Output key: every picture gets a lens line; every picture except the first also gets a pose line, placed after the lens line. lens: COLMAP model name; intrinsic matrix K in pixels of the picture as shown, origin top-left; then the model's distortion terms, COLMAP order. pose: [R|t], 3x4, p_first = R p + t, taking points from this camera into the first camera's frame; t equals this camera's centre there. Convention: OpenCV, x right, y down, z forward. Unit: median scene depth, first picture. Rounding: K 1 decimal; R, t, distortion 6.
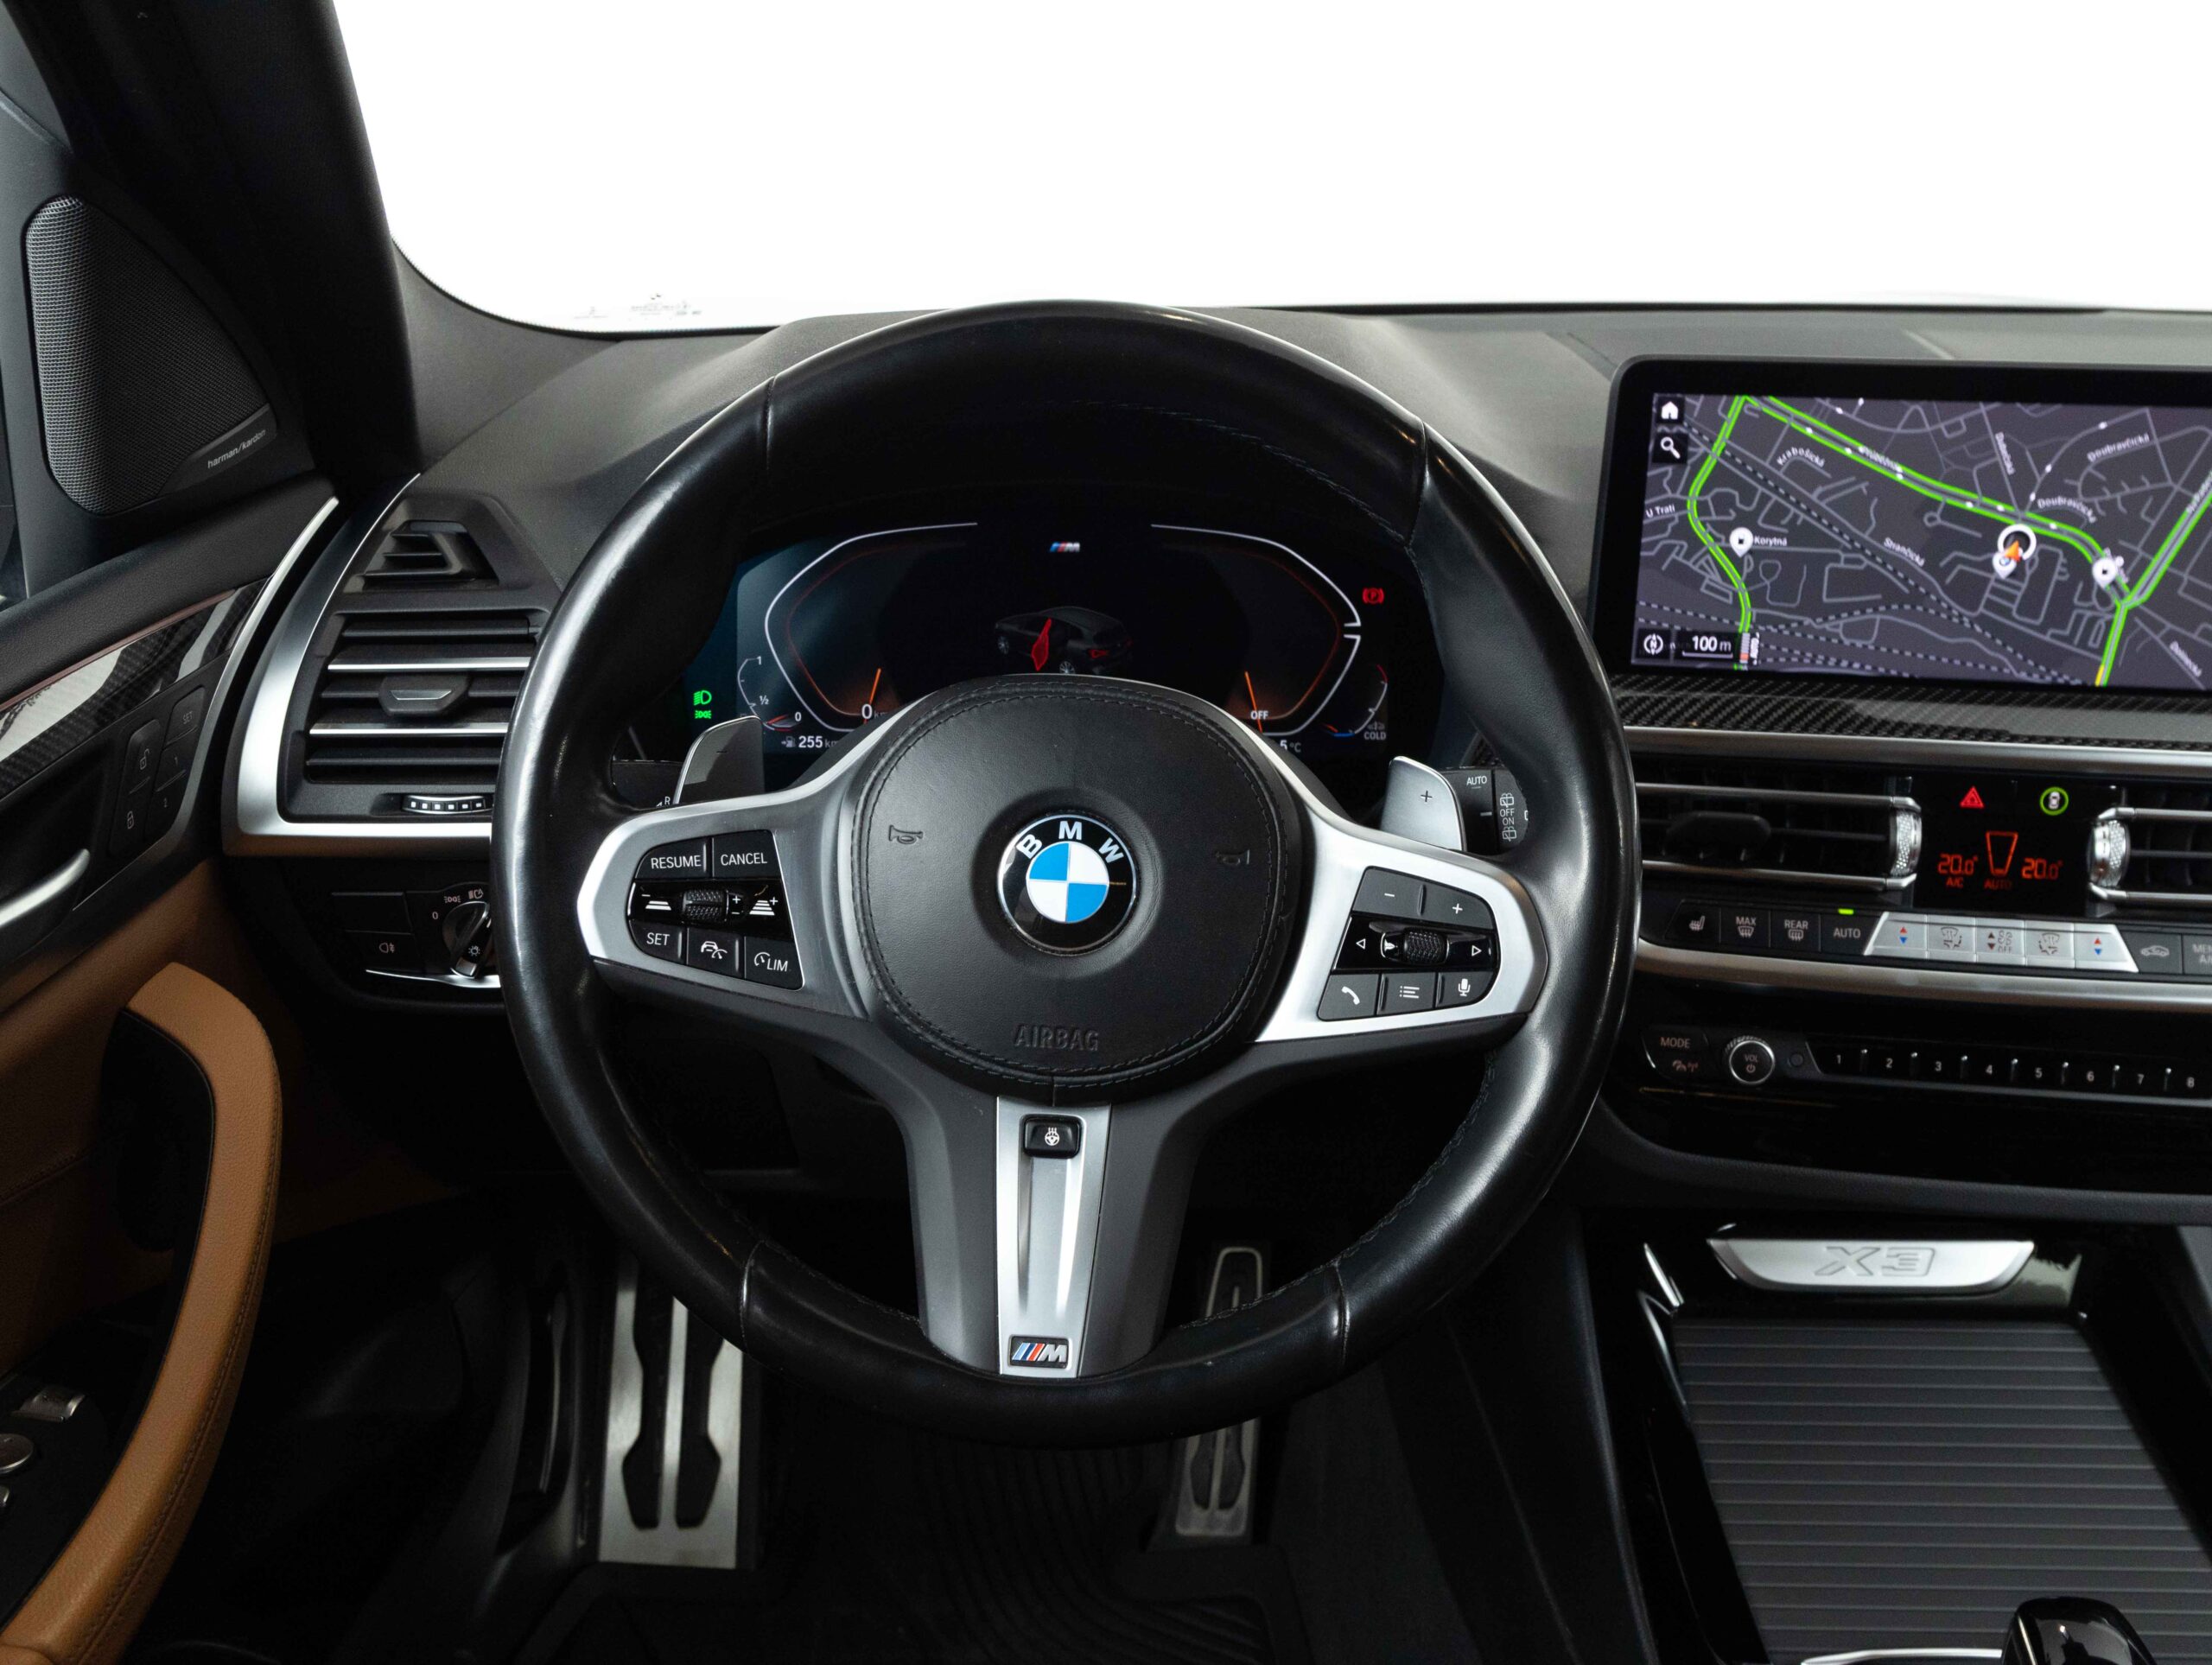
lens RADIAL K [[1962.0, 0, 1106.0], [0, 1962.0, 832.5], [0, 0, 1]] dist [0.009483, 0.008104]
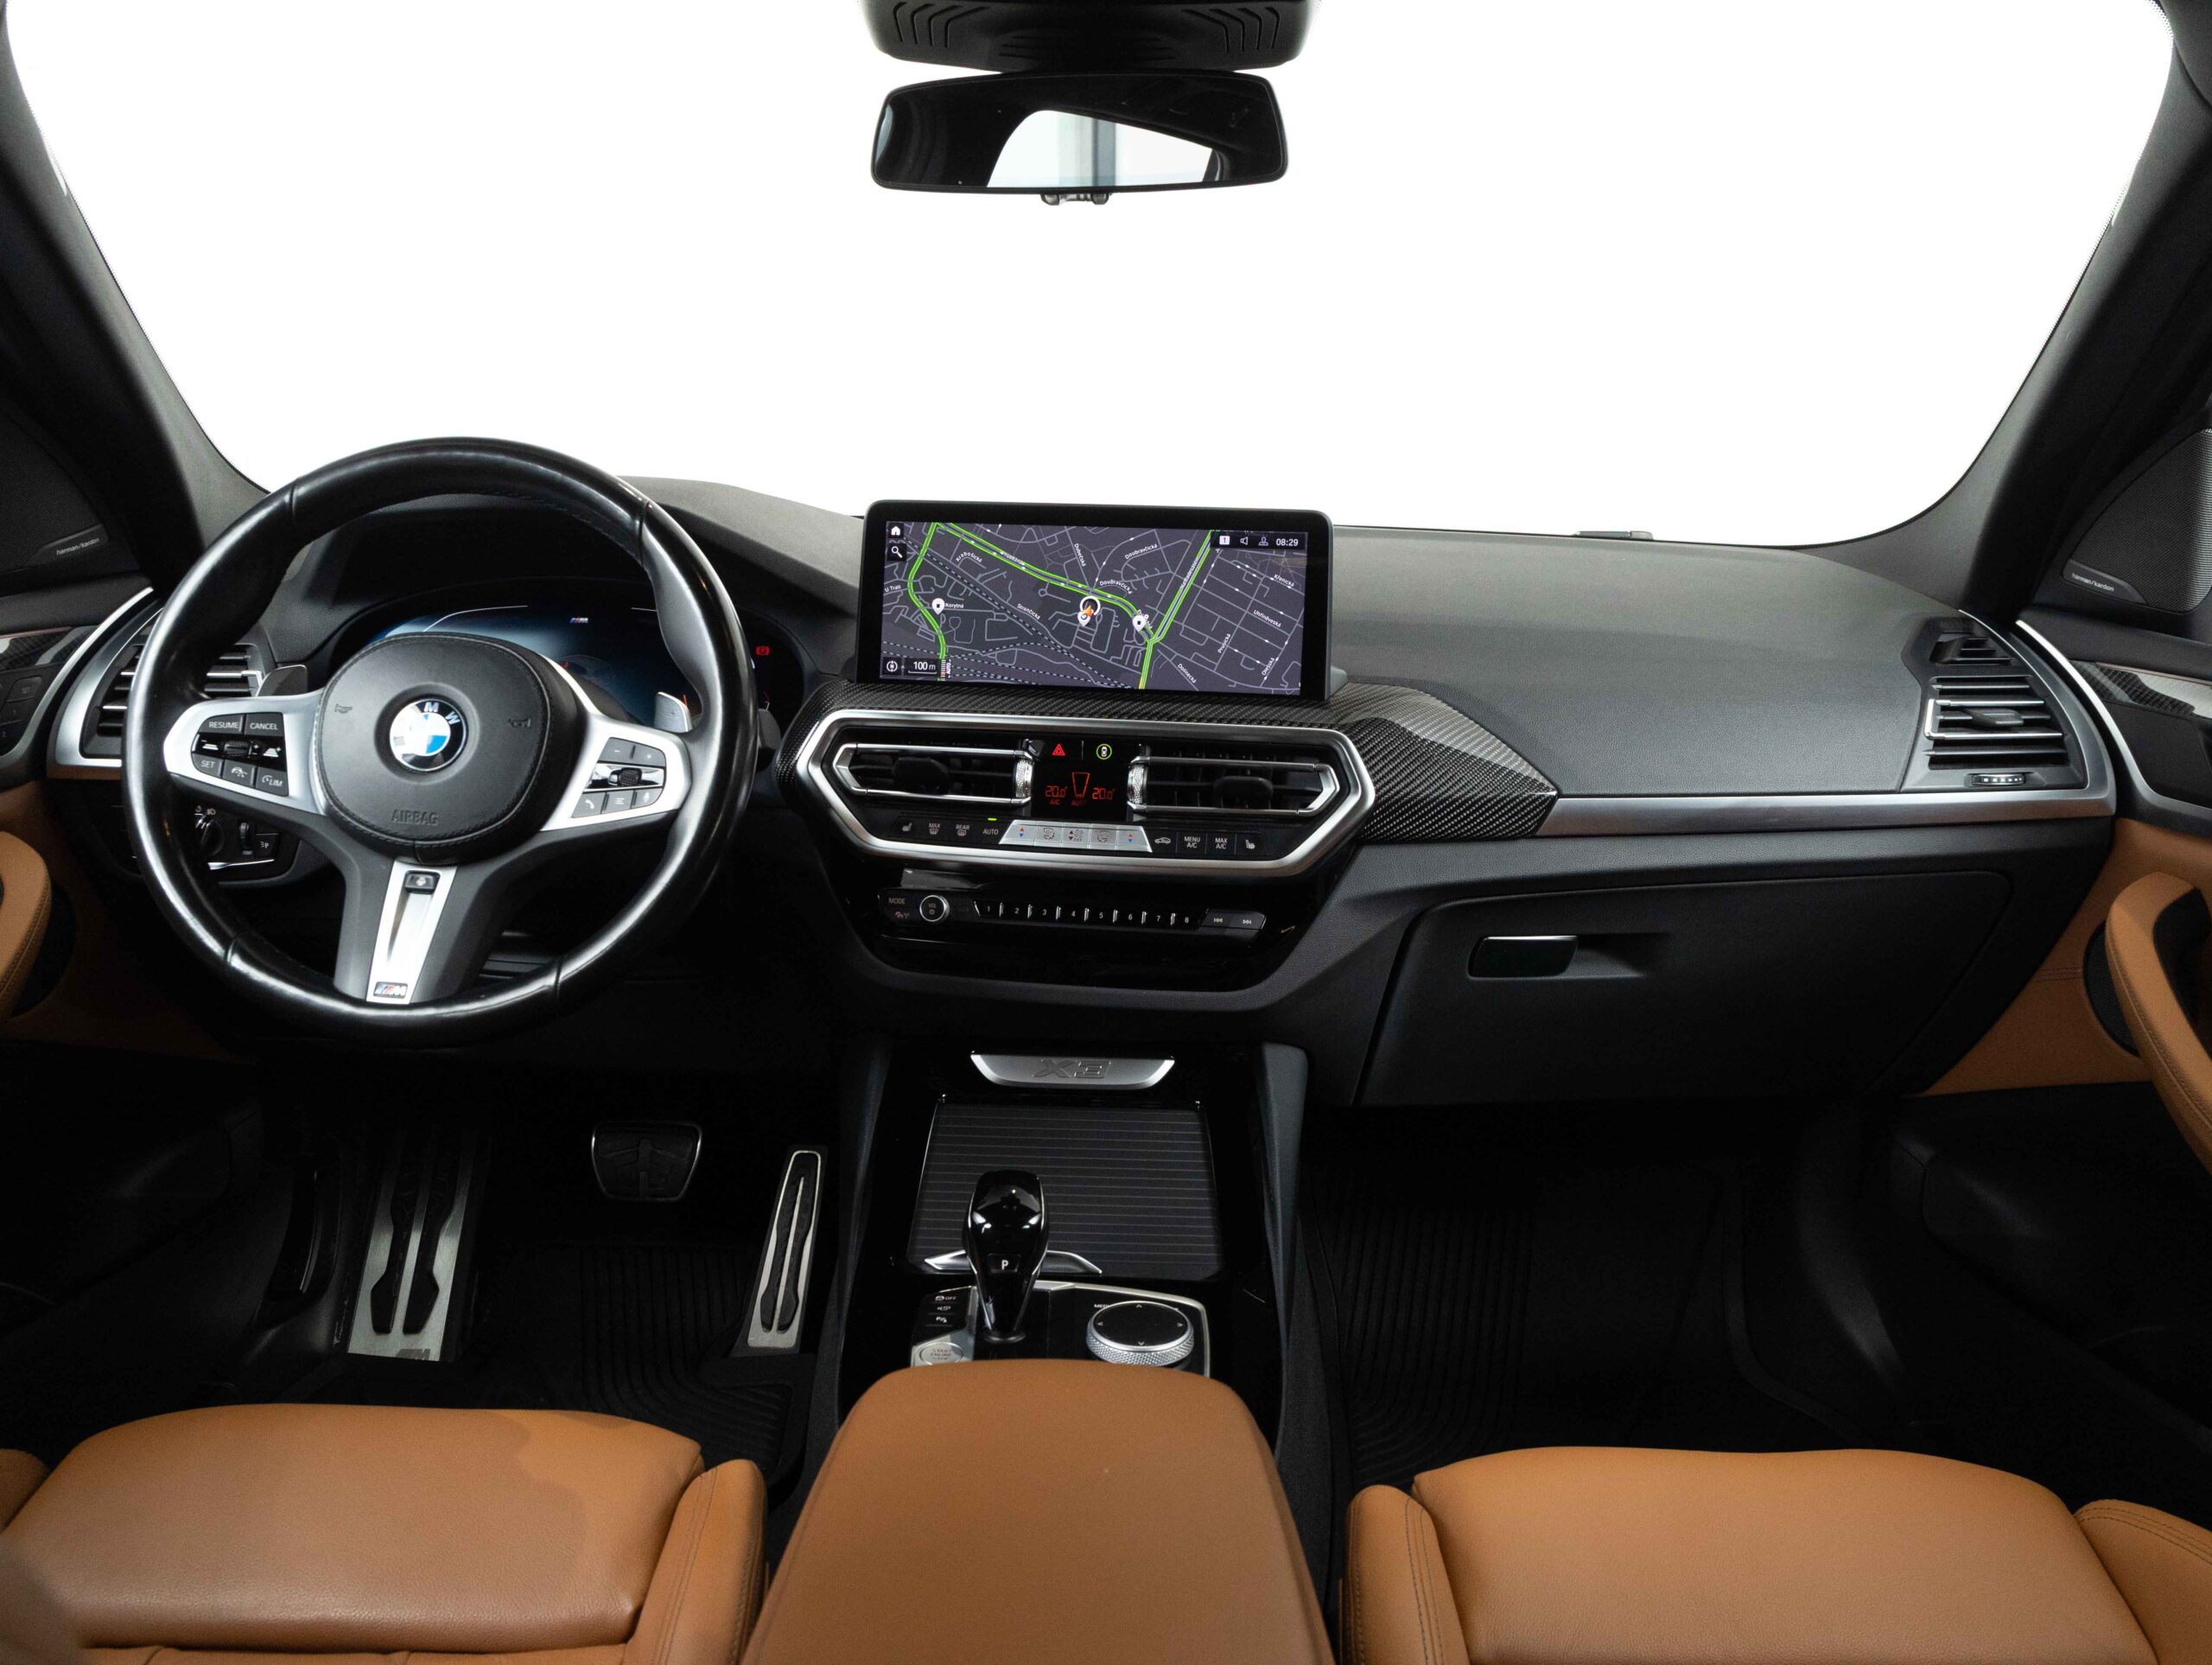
lens RADIAL K [[1622.9, 0, 1106.0], [0, 1622.9, 832.5], [0, 0, 1]] dist [-0.037311, -0.001018]
pose [[0.999908, 0.013366, 0.002513, 0.474478], [-0.012843, 0.988749, -0.149035, 0.258004], [-0.004477, 0.148989, 0.988829, -0.368630]]
